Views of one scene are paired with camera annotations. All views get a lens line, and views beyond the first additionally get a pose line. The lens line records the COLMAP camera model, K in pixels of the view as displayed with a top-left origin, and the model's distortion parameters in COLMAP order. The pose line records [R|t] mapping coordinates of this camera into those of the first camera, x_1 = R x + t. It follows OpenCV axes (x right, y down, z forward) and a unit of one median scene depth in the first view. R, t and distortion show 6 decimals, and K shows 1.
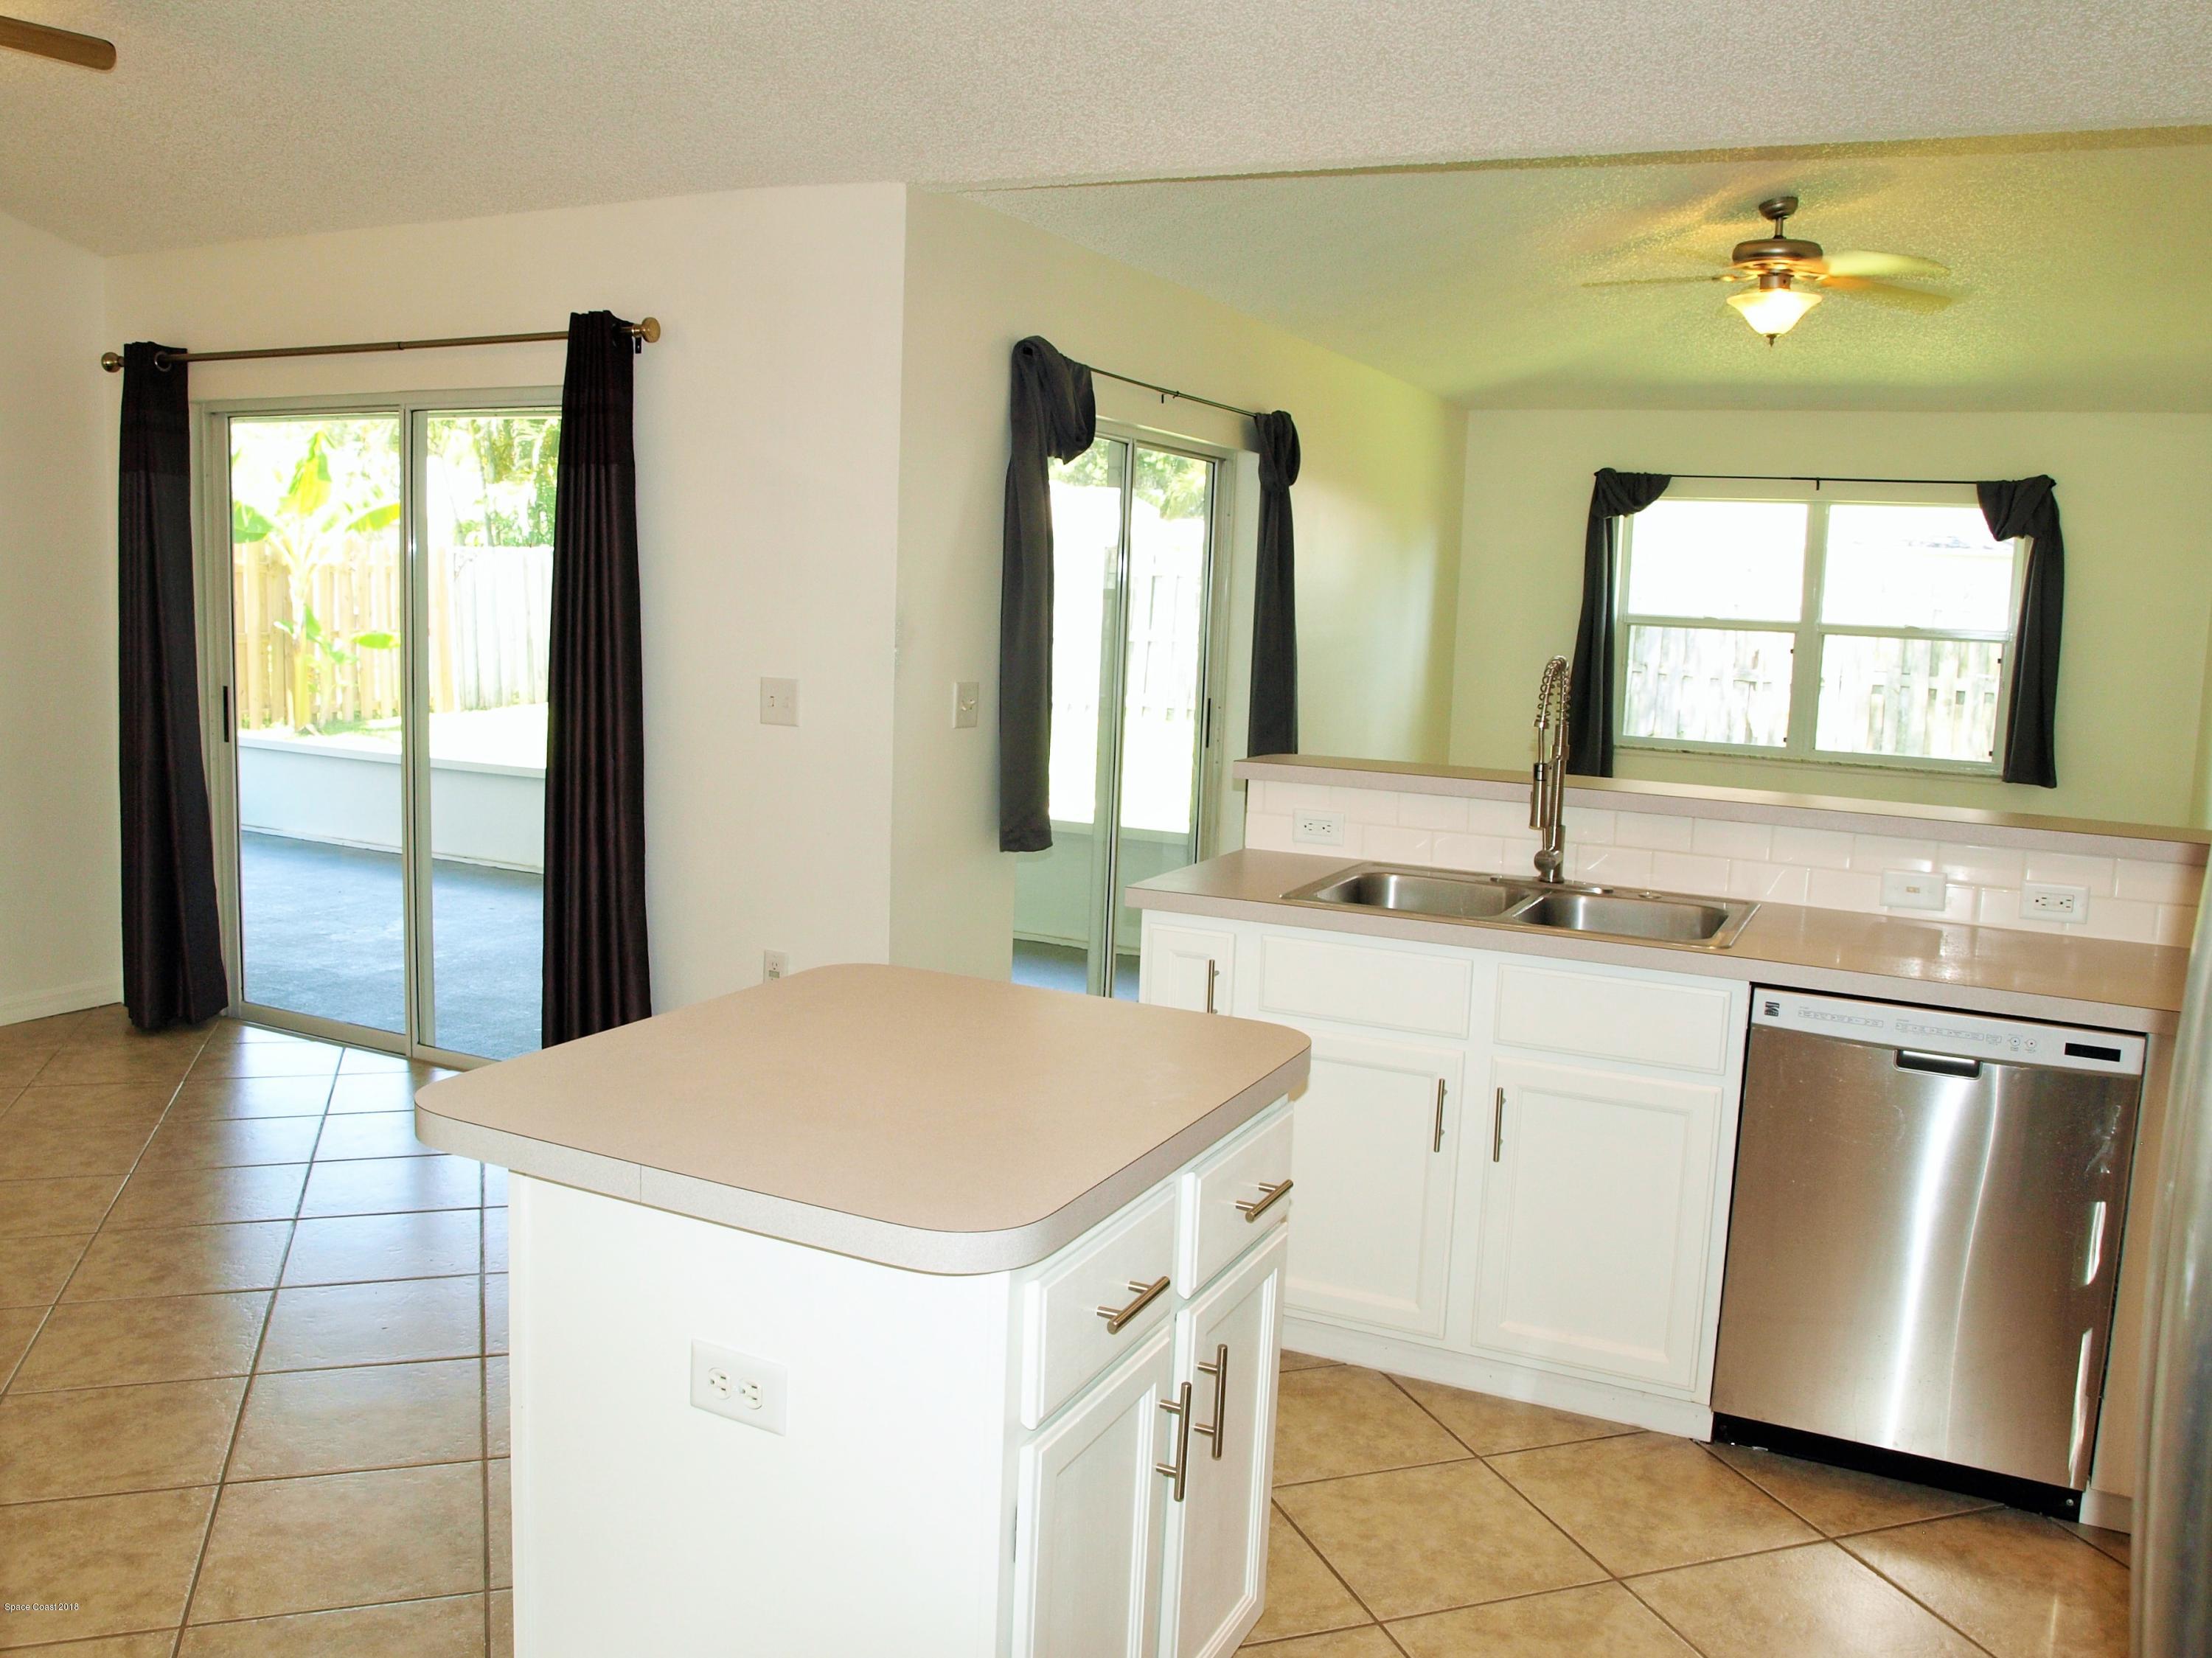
lens RADIAL K [[1784.5, 0, 1107.0], [0, 1784.5, 814.1], [0, 0, 1]] dist [-0.108281, 0.076573]
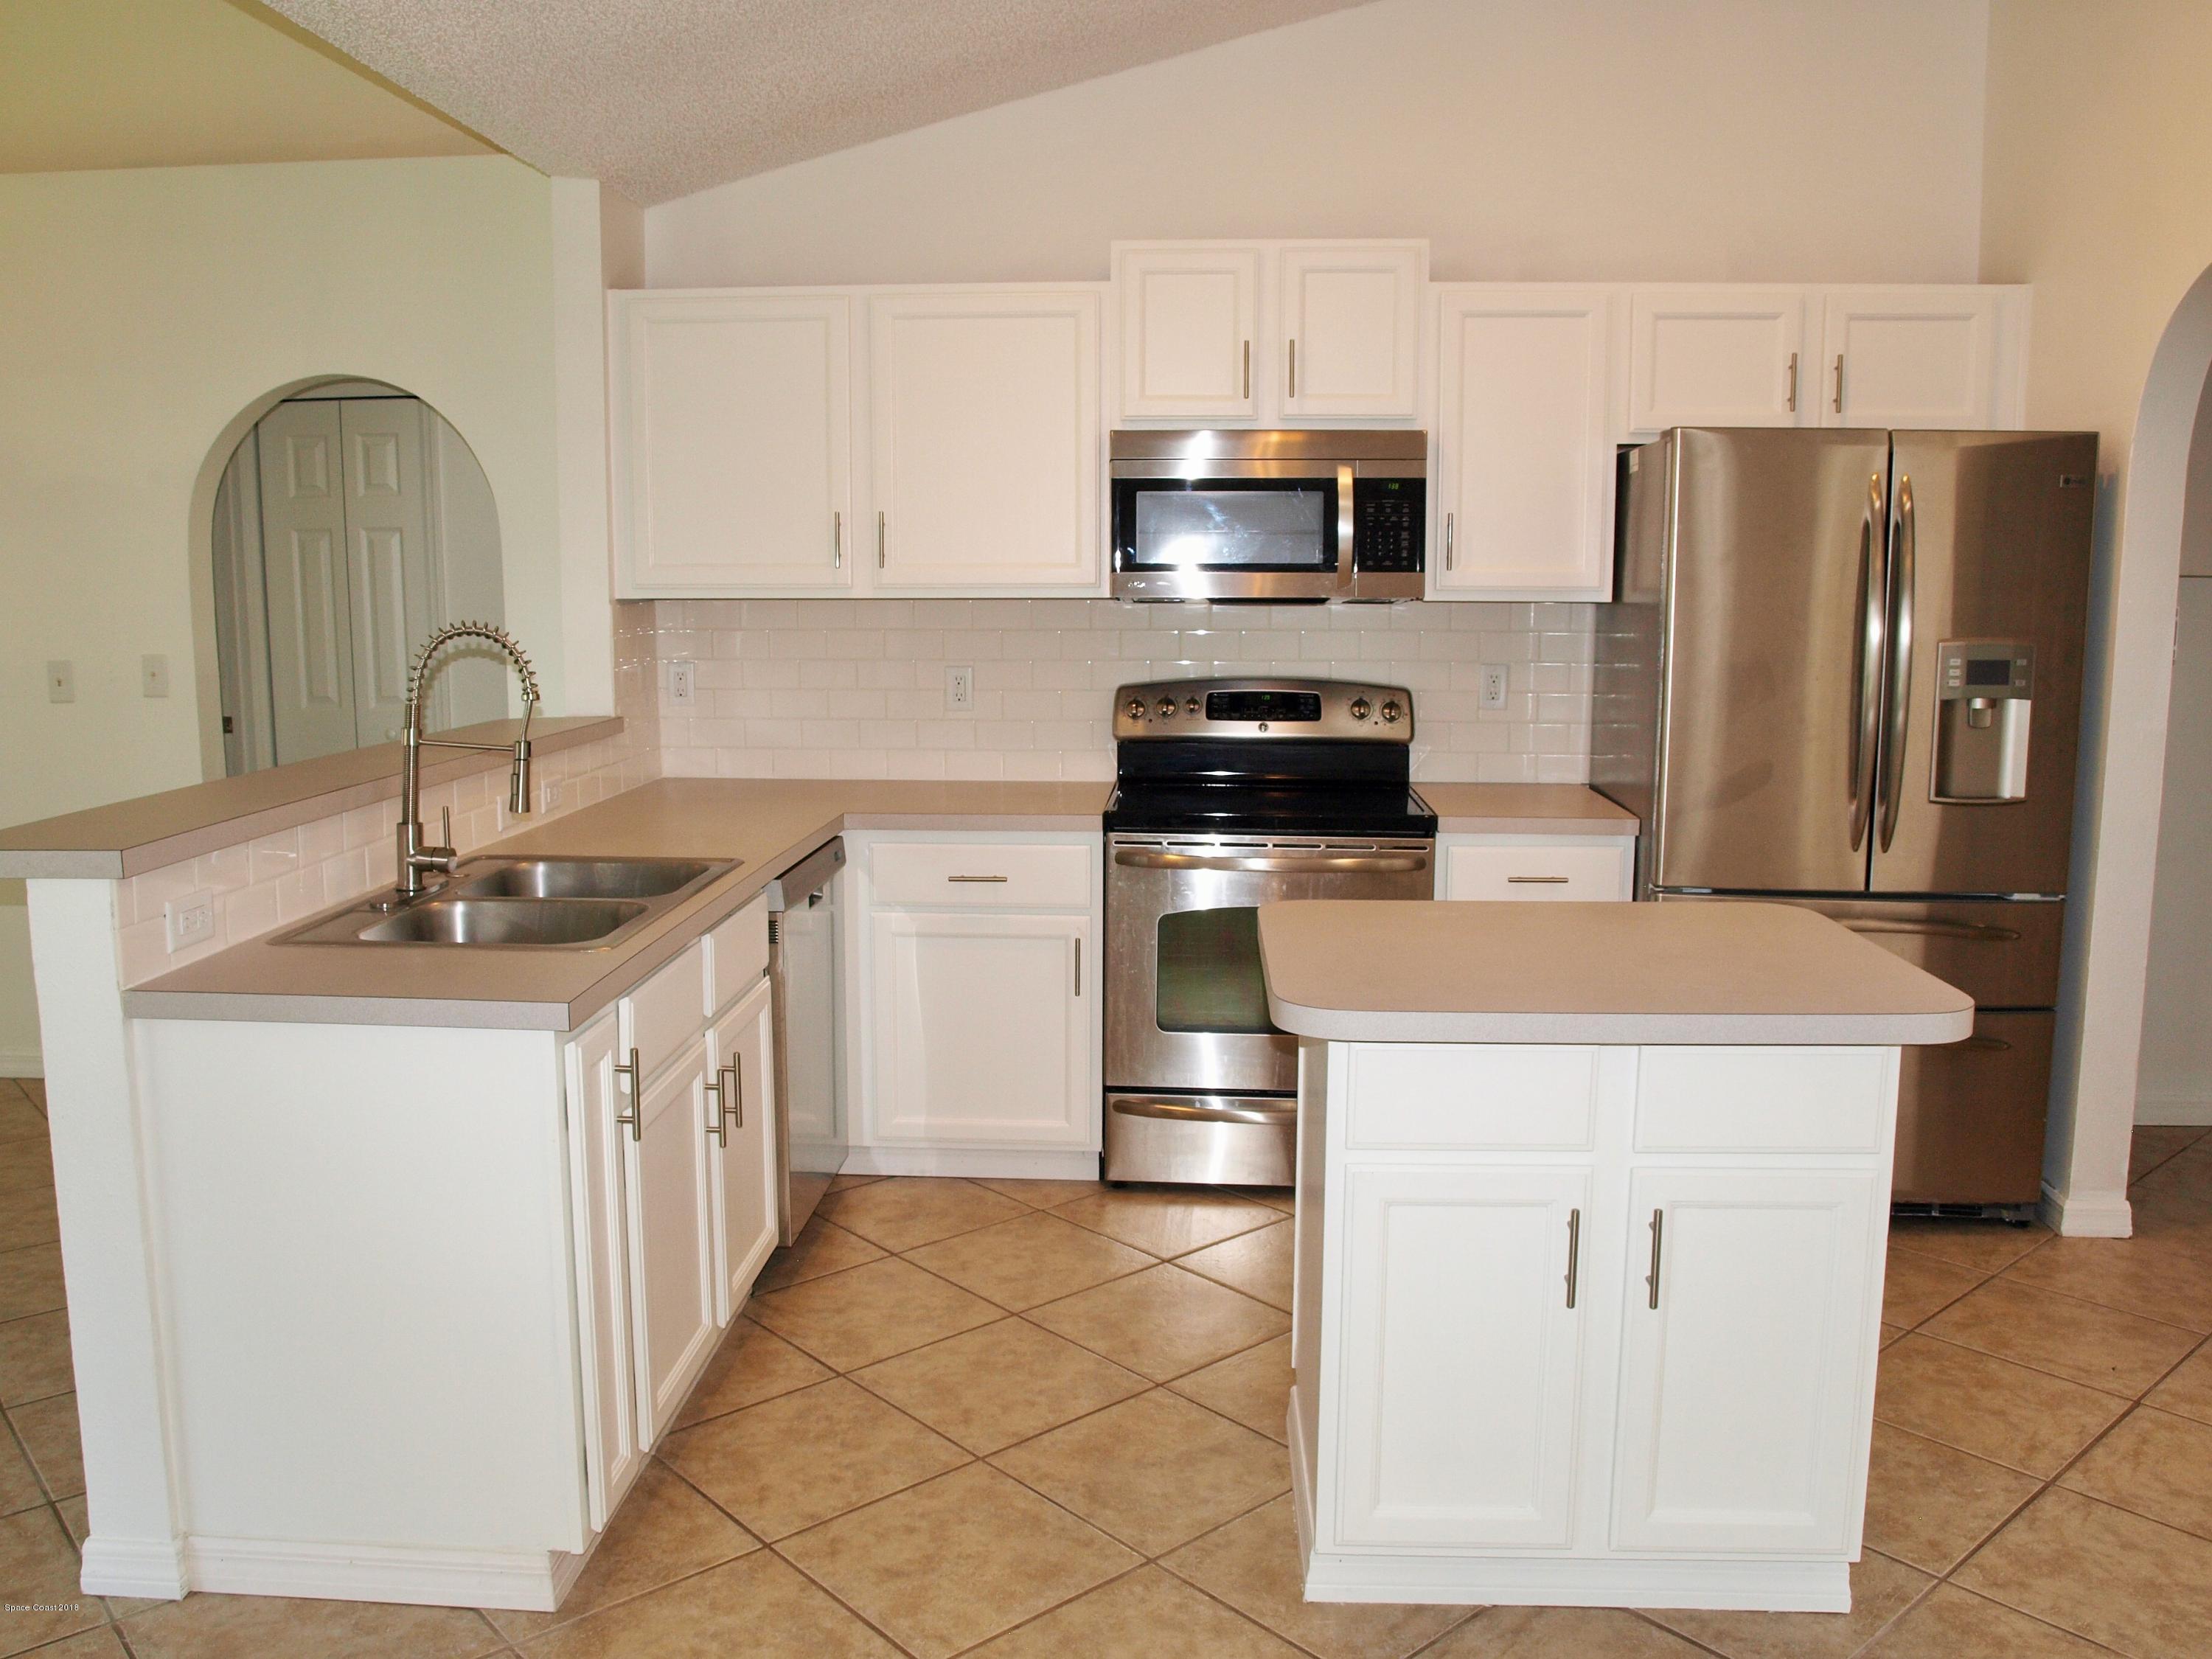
lens RADIAL K [[1784.6, 0, 1107.0], [0, 1784.6, 814.6], [0, 0, 1]] dist [-0.108281, 0.076573]
pose [[-0.386429, -0.162061, 0.907970, -0.376868], [0.104175, 0.970473, 0.217553, -0.085309], [-0.916417, 0.178656, -0.358136, 0.589498]]
